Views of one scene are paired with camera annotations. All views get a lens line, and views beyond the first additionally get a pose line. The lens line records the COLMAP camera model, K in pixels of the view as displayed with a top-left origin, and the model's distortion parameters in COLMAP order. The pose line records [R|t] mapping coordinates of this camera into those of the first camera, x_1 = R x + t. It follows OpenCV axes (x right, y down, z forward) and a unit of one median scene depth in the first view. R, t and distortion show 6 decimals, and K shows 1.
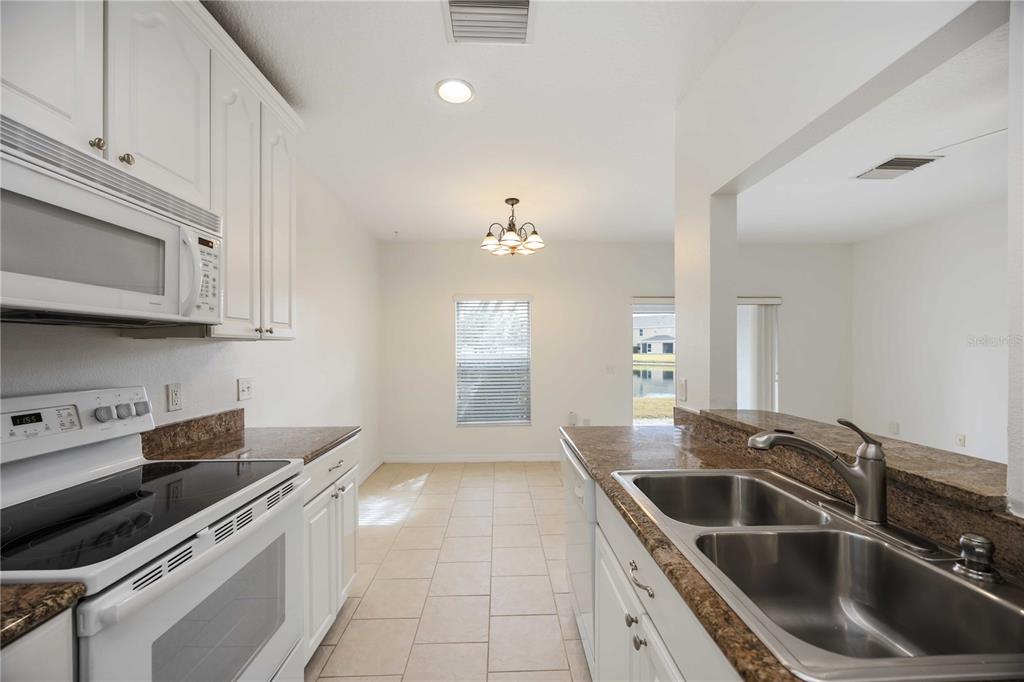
lens RADIAL K [[394.4, 0, 512.0], [0, 394.4, 347.1], [0, 0, 1]] dist [-0.001894, 0.000050]
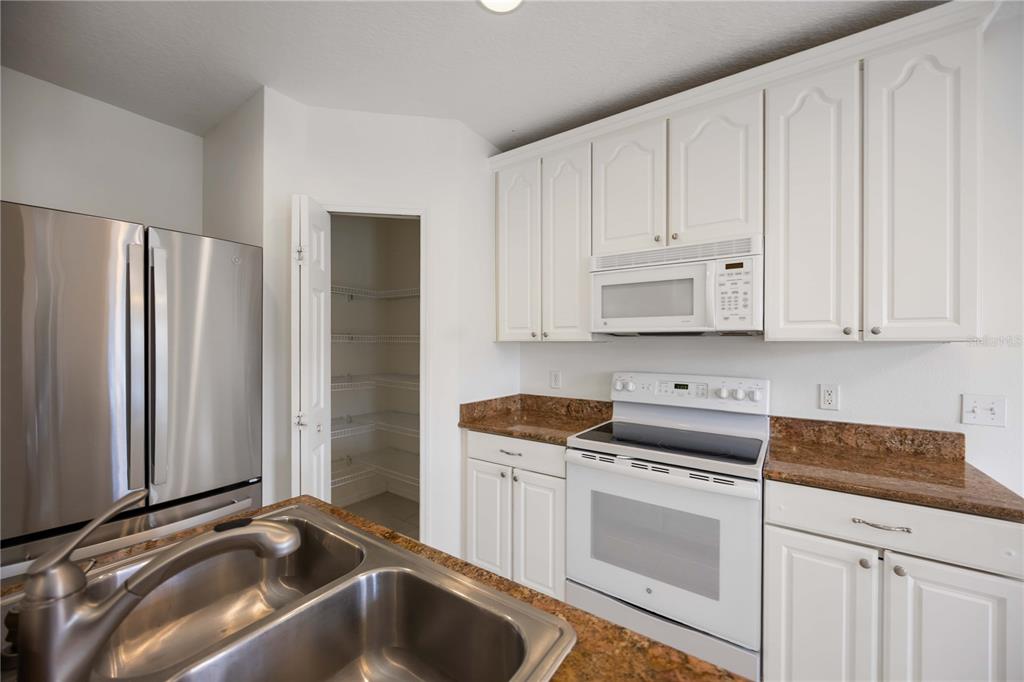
lens RADIAL K [[394.4, 0, 509.4], [0, 394.4, 344.2], [0, 0, 1]] dist [-0.001894, 0.000050]
pose [[-0.601398, -0.007537, -0.798914, 0.624368], [-0.006886, 0.999967, -0.004251, -0.007069], [0.798920, 0.002945, -0.601430, 1.144490]]
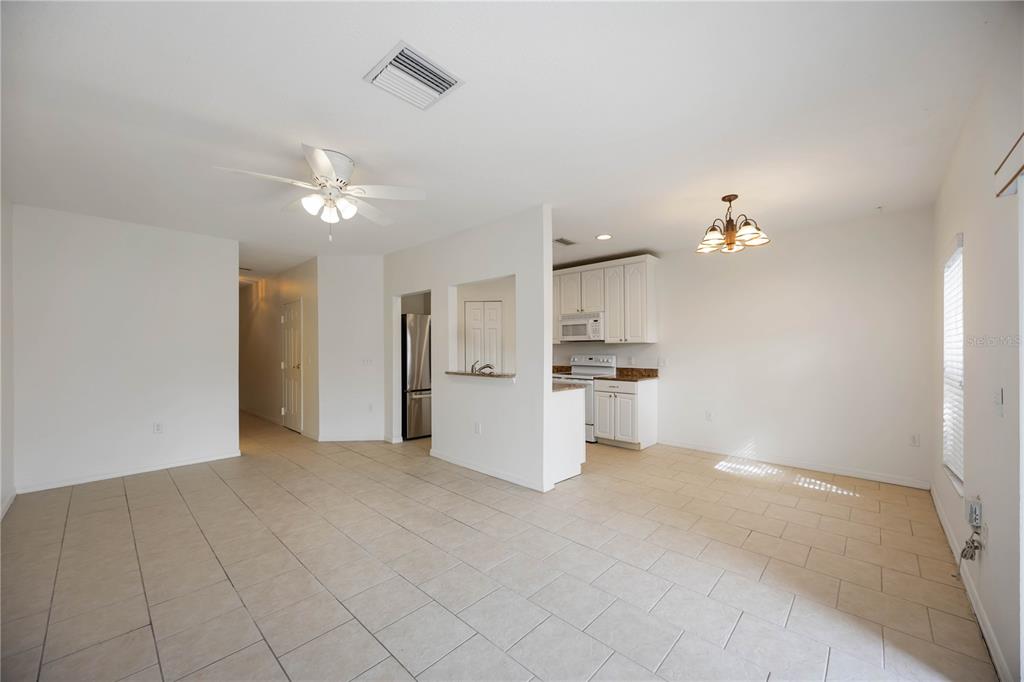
lens RADIAL K [[394.4, 0, 511.4], [0, 394.4, 346.2], [0, 0, 1]] dist [-0.001894, 0.000050]
pose [[-0.716335, -0.002402, -0.697753, 2.700549], [0.004589, 0.999956, -0.008153, 0.033161], [0.697742, -0.009042, -0.716292, 3.267558]]
